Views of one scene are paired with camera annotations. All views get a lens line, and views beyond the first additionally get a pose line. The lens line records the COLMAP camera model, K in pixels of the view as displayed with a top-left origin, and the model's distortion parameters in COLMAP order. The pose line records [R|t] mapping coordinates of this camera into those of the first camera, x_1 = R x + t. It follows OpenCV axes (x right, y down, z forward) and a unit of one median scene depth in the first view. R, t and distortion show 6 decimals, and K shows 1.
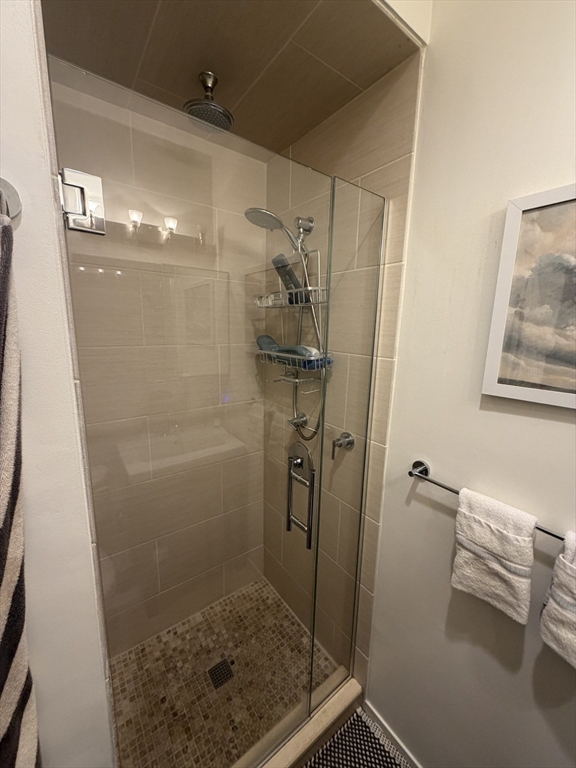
lens RADIAL K [[306.5, 0, 288.3], [0, 306.5, 381.4], [0, 0, 1]] dist [-0.001409, -0.000043]
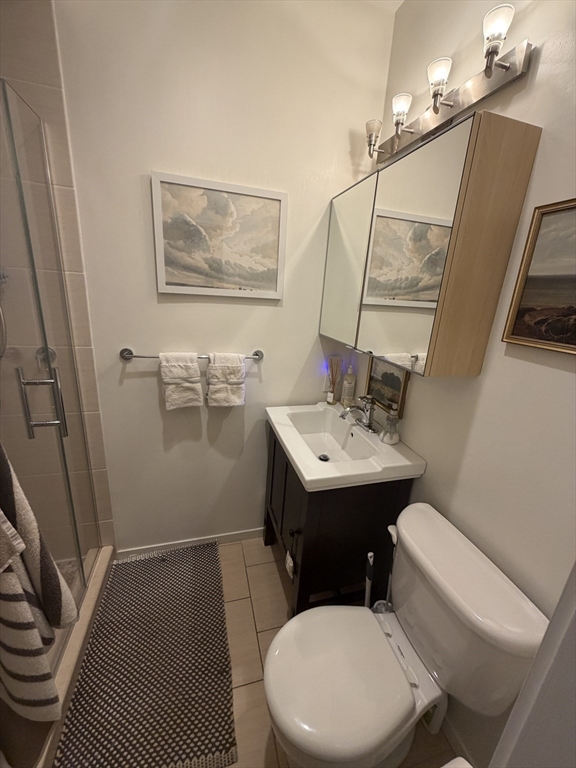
lens RADIAL K [[304.2, 0, 288.0], [0, 304.2, 384.0], [0, 0, 1]] dist [0.001913, 0.000234]
pose [[0.355654, -0.262748, 0.896924, -0.761986], [0.117359, 0.964629, 0.236046, 0.218062], [-0.927220, 0.021311, 0.373910, -0.280643]]
